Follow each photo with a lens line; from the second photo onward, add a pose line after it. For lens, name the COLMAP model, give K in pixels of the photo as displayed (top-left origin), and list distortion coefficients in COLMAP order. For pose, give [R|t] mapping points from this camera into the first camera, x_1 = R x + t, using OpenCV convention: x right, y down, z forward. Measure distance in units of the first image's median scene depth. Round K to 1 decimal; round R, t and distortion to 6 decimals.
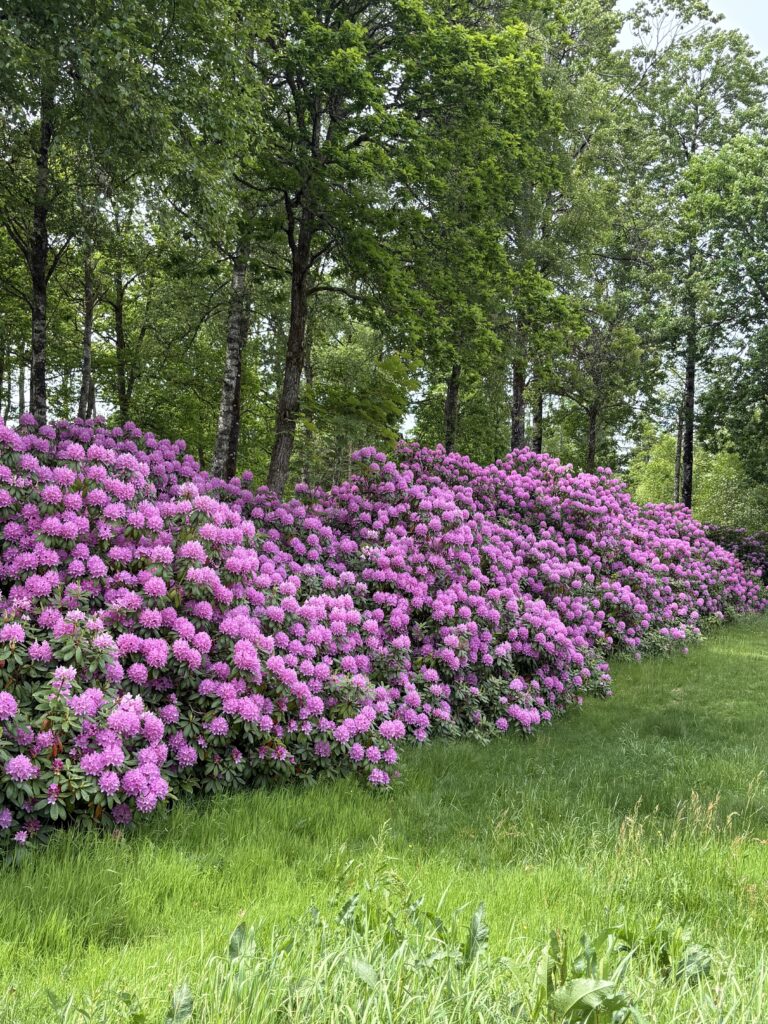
lens RADIAL K [[1198.2, 0, 384.0], [0, 1198.2, 512.0], [0, 0, 1]] dist [0.109890, -0.000546]
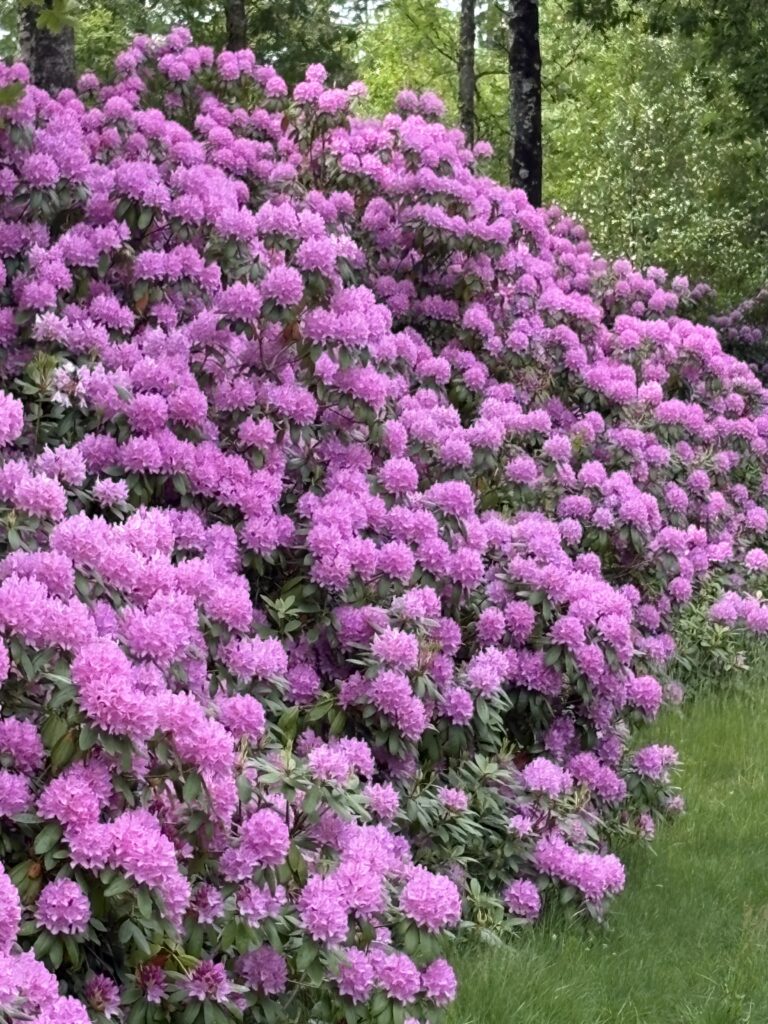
lens RADIAL K [[4461.6, 0, 384.0], [0, 4461.6, 512.0], [0, 0, 1]] dist [0.055026, 0.644358]
pose [[0.957325, -0.048897, 0.284848, -0.252112], [0.033105, 0.997650, 0.059996, 0.000563], [-0.287112, -0.048006, 0.956693, -0.114218]]
